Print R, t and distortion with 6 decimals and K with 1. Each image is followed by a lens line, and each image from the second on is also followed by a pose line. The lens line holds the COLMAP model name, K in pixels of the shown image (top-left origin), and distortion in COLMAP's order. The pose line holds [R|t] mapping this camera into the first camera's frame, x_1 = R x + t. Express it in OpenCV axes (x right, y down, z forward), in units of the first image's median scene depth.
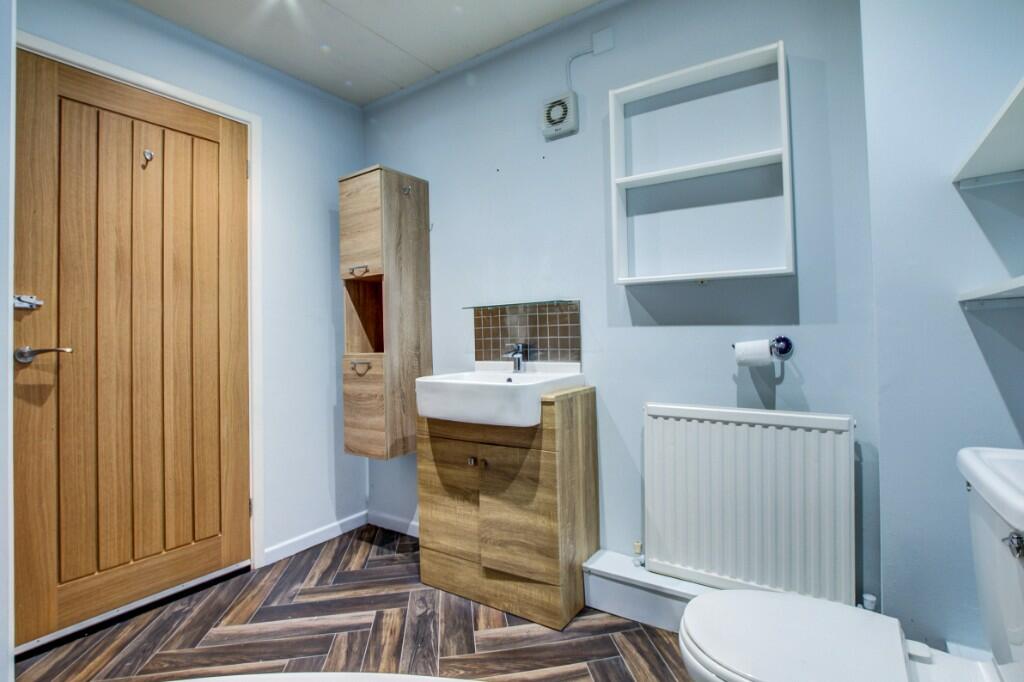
lens RADIAL K [[471.4, 0, 512.0], [0, 471.4, 341.0], [0, 0, 1]] dist [-0.001938, -0.000377]
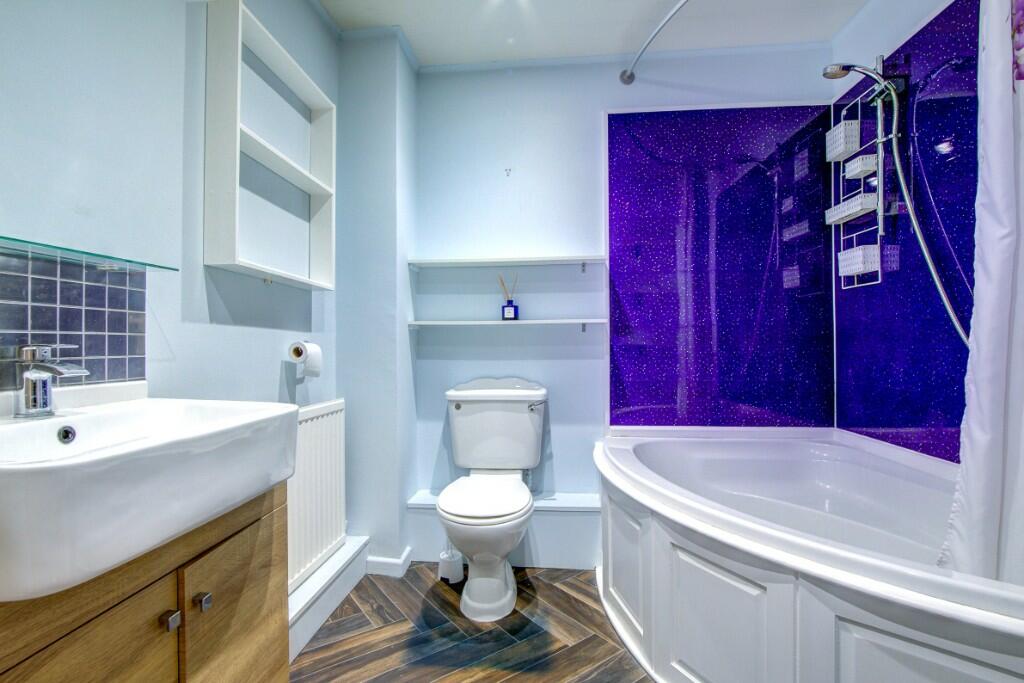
lens RADIAL K [[471.4, 0, 512.0], [0, 471.4, 341.5], [0, 0, 1]] dist [-0.001938, -0.000377]
pose [[-0.449005, 0.018648, 0.893335, -0.648804], [0.003543, 0.999812, -0.019089, 0.013821], [-0.893522, -0.005406, -0.448986, 0.979254]]
